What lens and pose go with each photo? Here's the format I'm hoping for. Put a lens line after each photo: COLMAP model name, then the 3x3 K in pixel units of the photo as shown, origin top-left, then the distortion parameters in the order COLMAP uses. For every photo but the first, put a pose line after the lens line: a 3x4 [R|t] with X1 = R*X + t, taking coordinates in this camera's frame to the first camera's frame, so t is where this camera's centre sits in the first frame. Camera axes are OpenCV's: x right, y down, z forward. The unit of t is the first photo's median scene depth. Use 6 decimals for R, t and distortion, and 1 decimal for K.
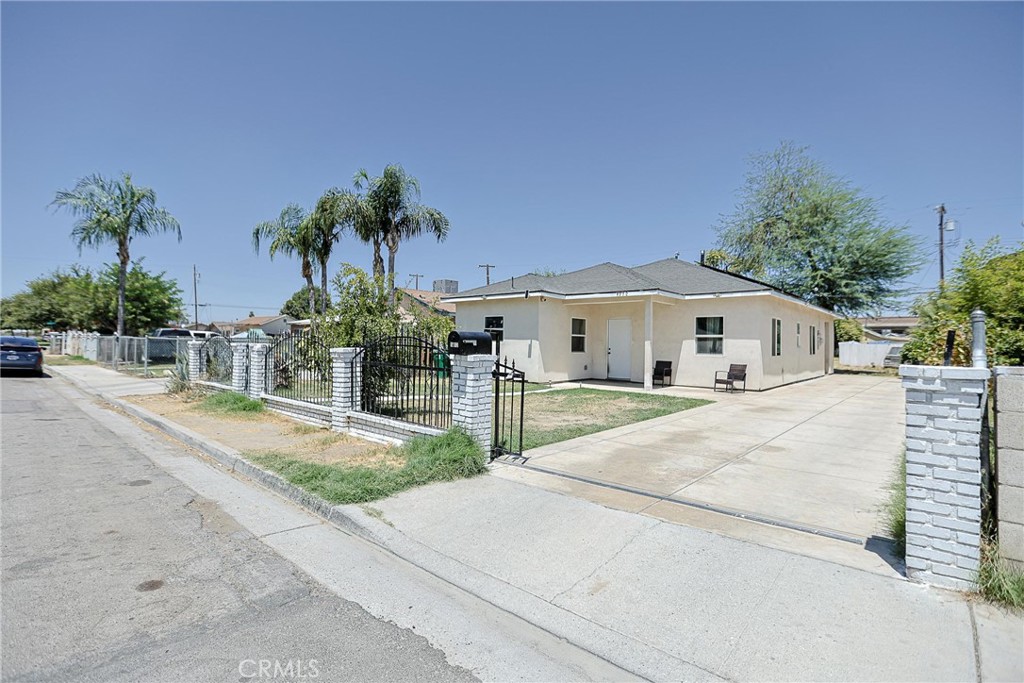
lens RADIAL K [[496.2, 0, 520.0], [0, 496.2, 337.0], [0, 0, 1]] dist [-0.037923, 0.009480]
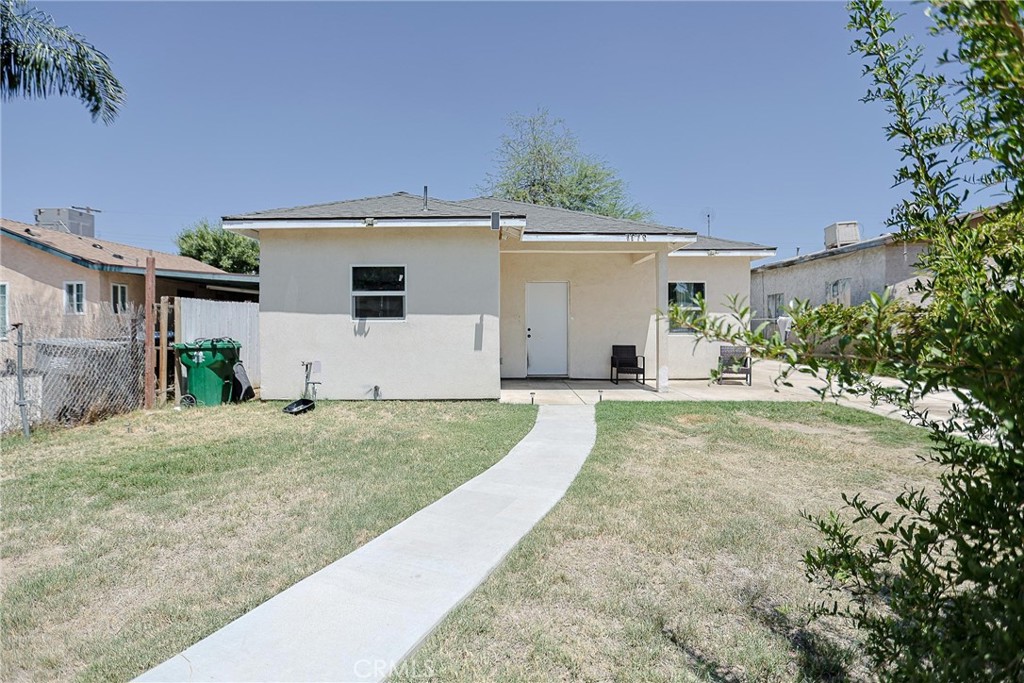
lens RADIAL K [[496.2, 0, 504.8], [0, 496.2, 340.9], [0, 0, 1]] dist [-0.037923, 0.009480]
pose [[0.755230, -0.038386, 0.654335, -0.281097], [0.006521, 0.998674, 0.051060, 0.005976], [-0.655428, -0.034295, 0.754479, 0.584361]]
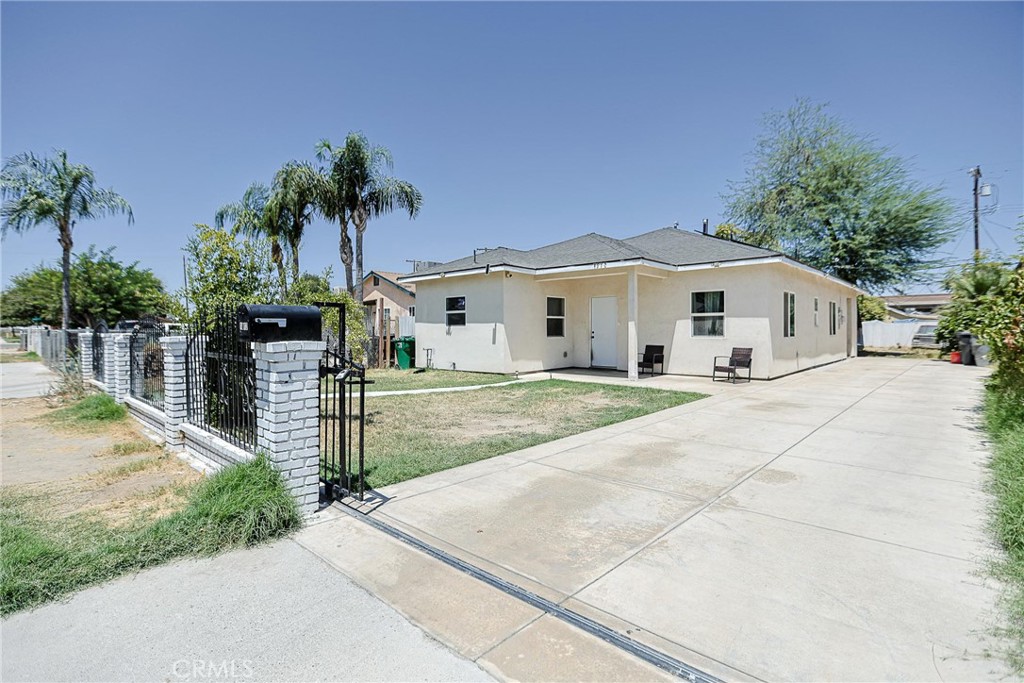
lens RADIAL K [[496.2, 0, 520.3], [0, 496.2, 341.5], [0, 0, 1]] dist [-0.037923, 0.009480]
pose [[0.999438, -0.019149, -0.027516, 0.084325], [0.020100, 0.999196, 0.034678, 0.007877], [0.026829, -0.035212, 0.999020, 0.148420]]
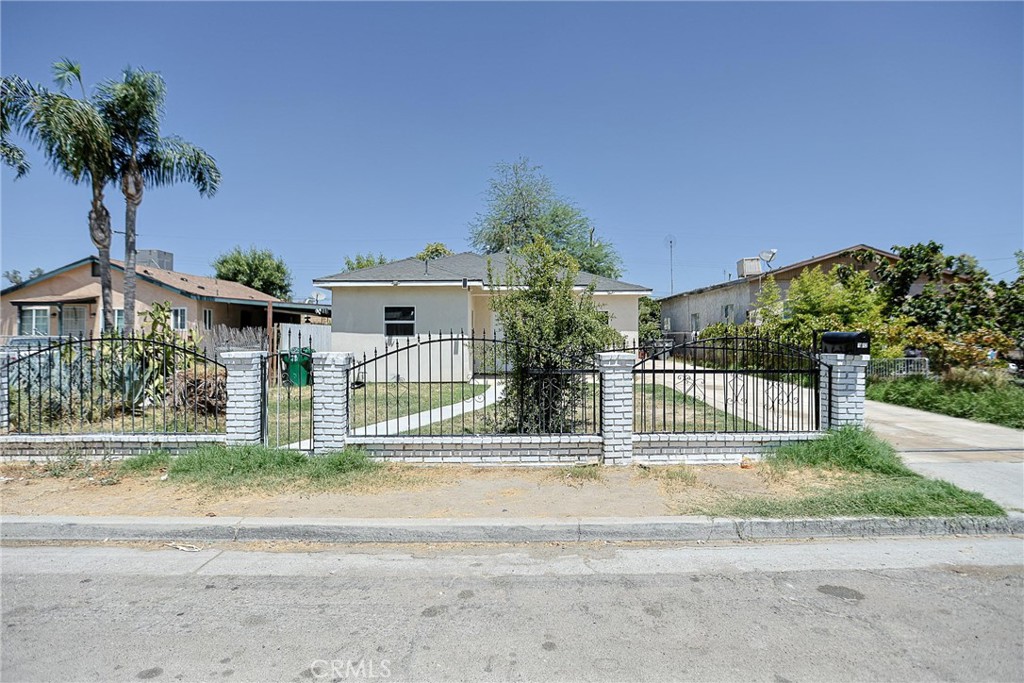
lens RADIAL K [[496.2, 0, 515.3], [0, 496.2, 333.3], [0, 0, 1]] dist [-0.037923, 0.009480]
pose [[0.741421, -0.015524, 0.670860, -0.479178], [0.005526, 0.999840, 0.017029, -0.010240], [-0.671017, -0.008918, 0.741388, 0.267475]]
